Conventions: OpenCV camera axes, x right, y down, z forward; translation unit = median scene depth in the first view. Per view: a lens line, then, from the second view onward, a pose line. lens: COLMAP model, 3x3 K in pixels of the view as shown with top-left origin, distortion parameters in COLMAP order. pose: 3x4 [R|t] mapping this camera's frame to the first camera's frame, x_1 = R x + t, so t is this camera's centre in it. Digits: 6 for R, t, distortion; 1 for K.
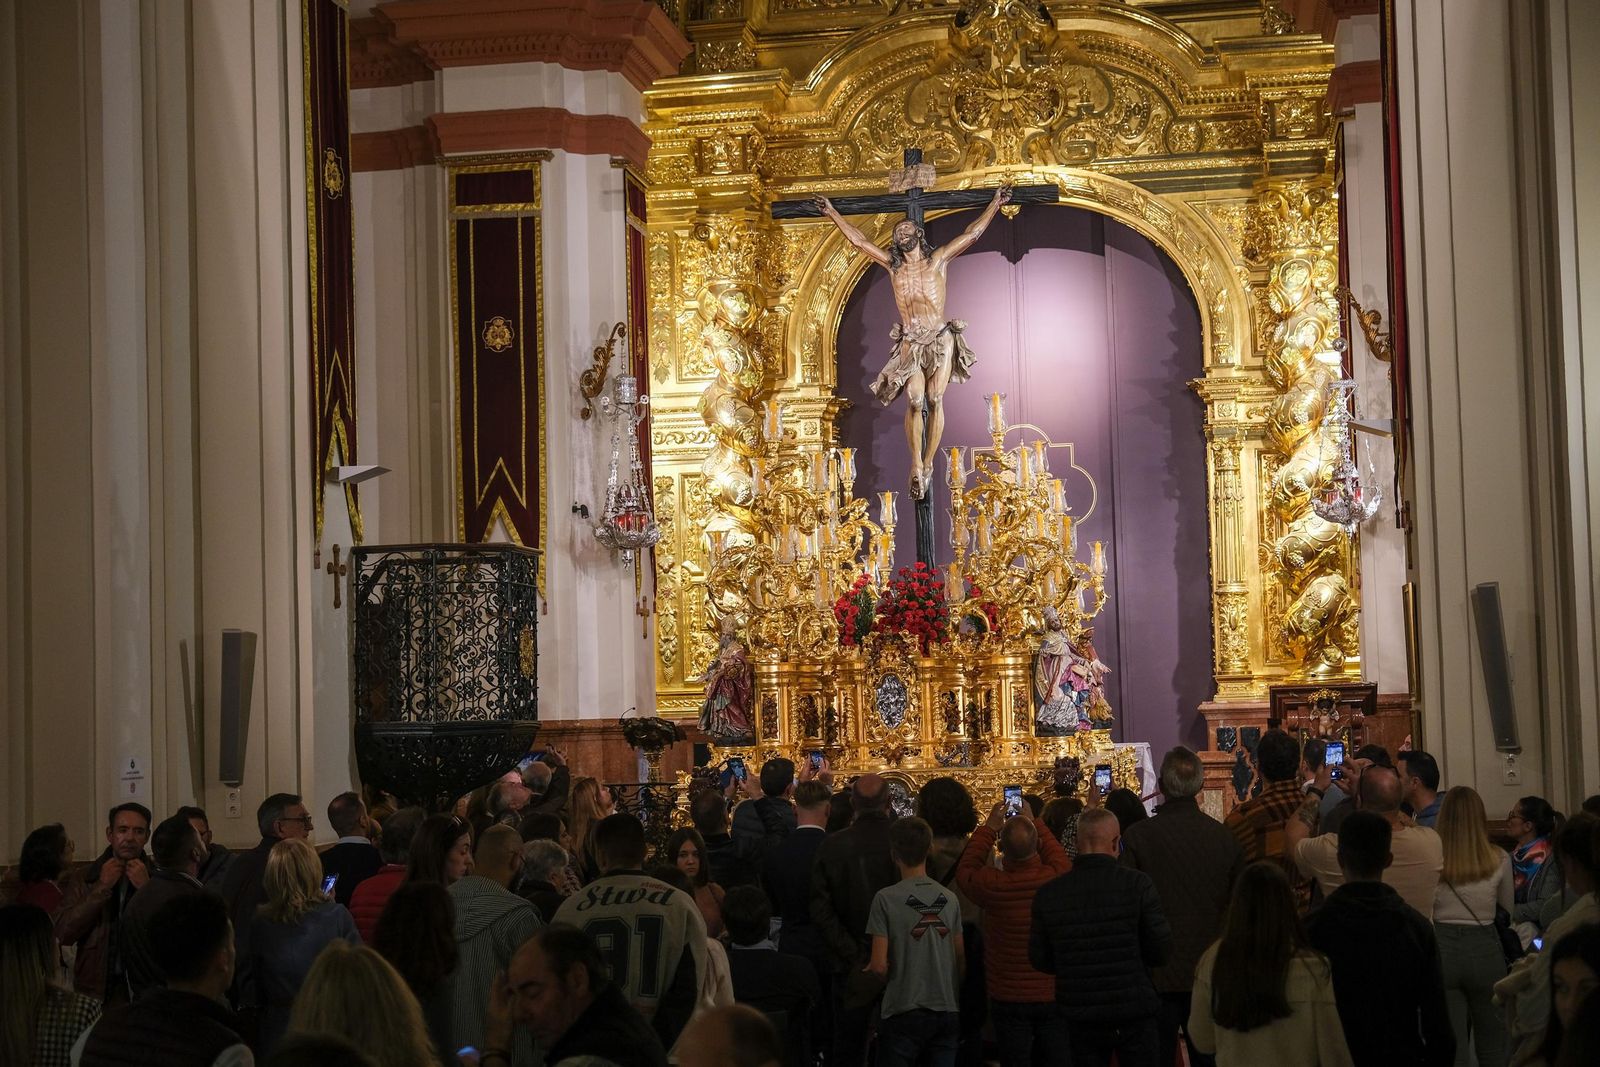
lens RADIAL K [[2688.4, 0, 839.6], [0, 2688.4, 538.8], [0, 0, 1]] dist [0.015853, 0.199595]
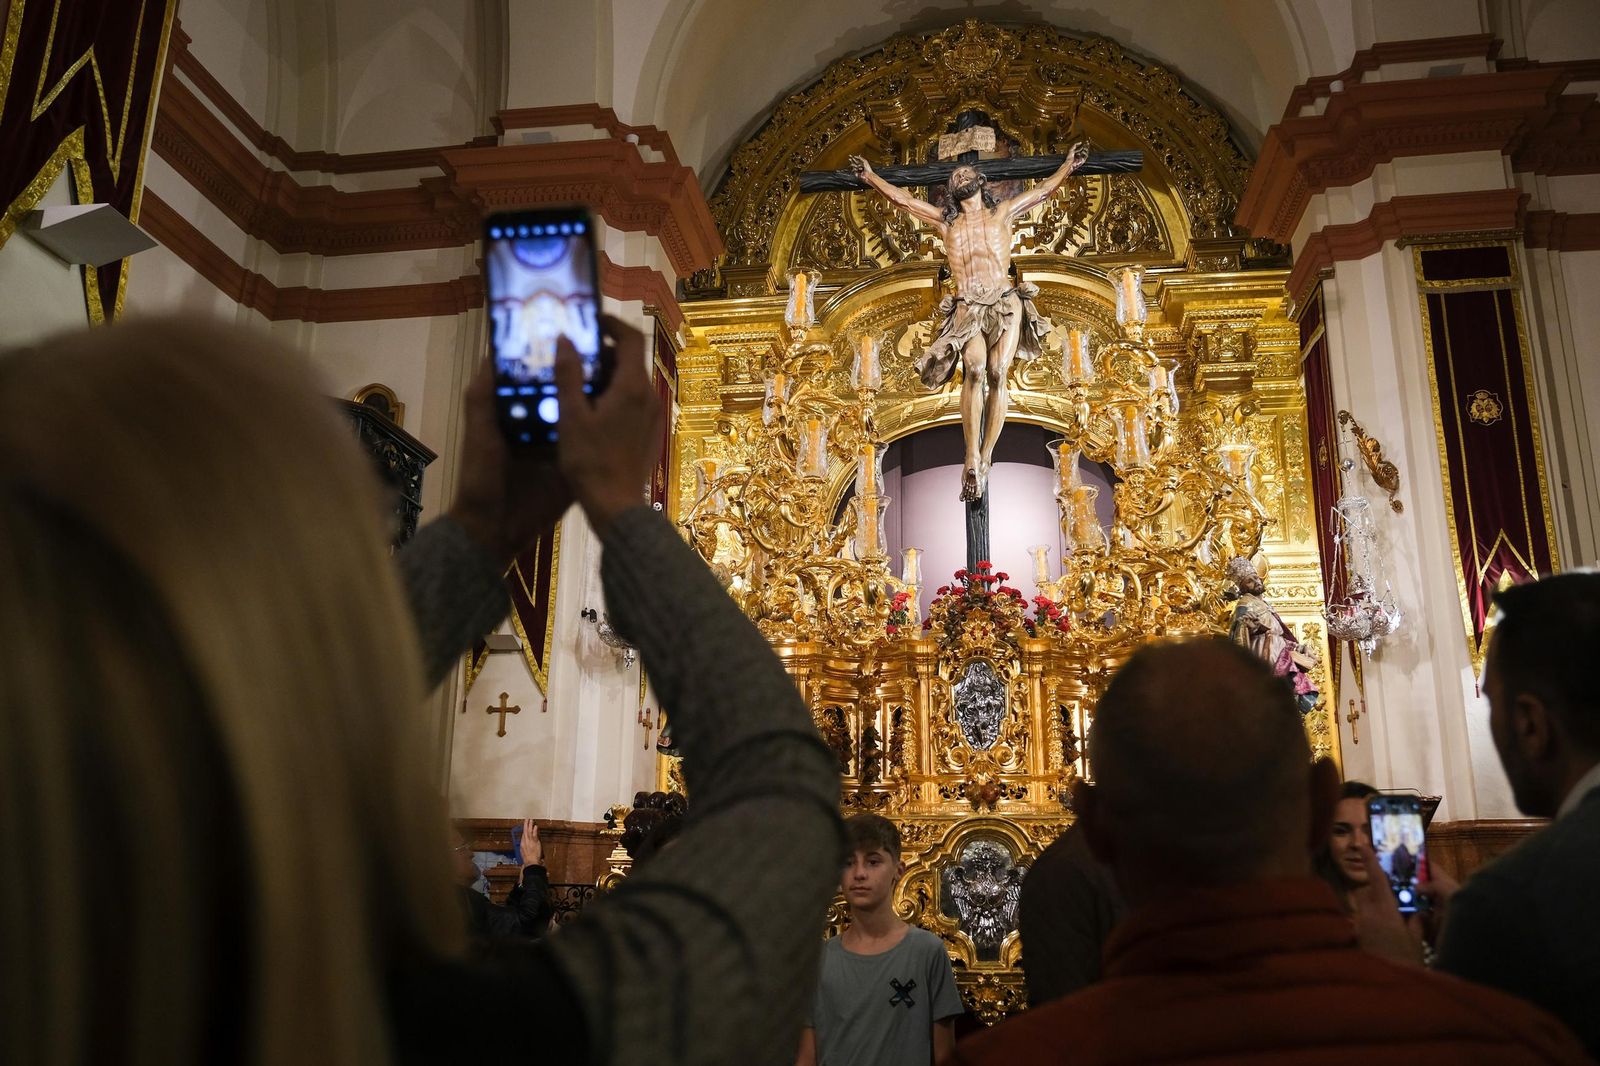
lens RADIAL K [[1317.9, 0, 800.0], [0, 1317.9, 533.0], [0, 0, 1]] dist [-0.032180, 0.015357]
pose [[0.999091, 0.042452, -0.003751, -0.015259], [-0.042288, 0.976630, -0.210728, 0.061559], [-0.005282, 0.210695, 0.977538, 0.499449]]
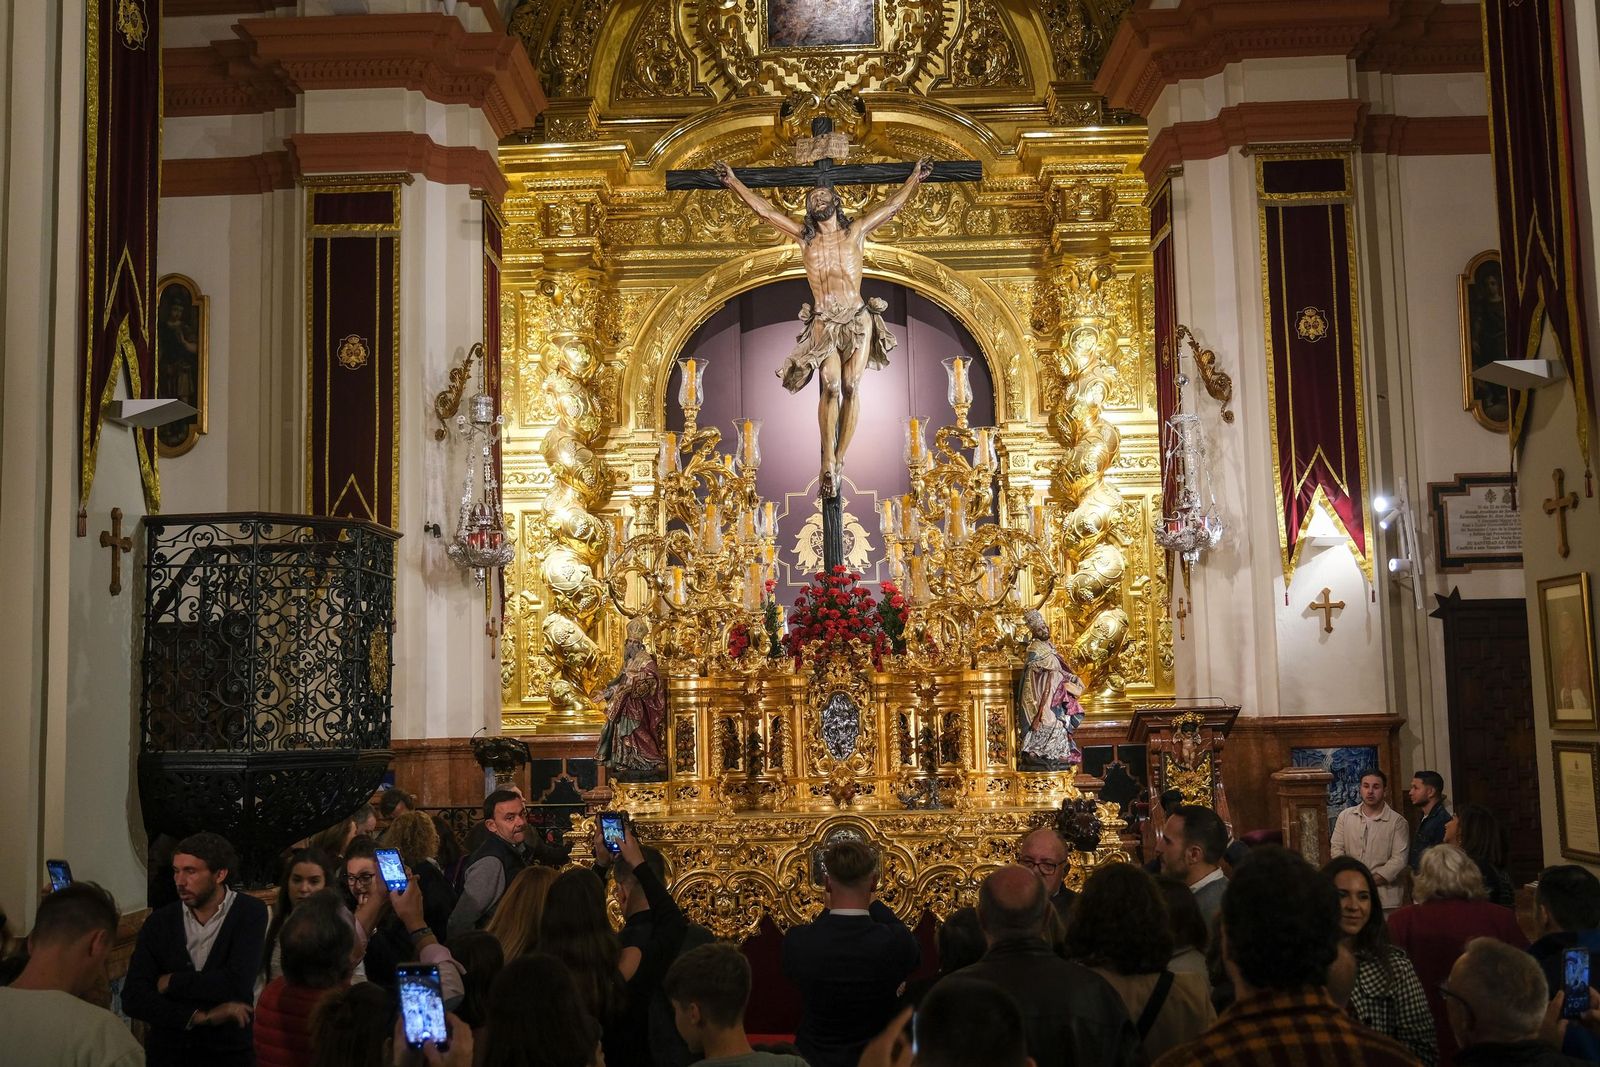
lens RADIAL K [[1707.5, 0, 810.7], [0, 1707.5, 534.1], [0, 0, 1]] dist [-0.010718, 0.000351]
pose [[0.990655, 0.019336, 0.135013, -0.042384], [-0.013088, 0.998809, -0.047013, 0.019234], [-0.135762, 0.044807, 0.989728, 0.349091]]
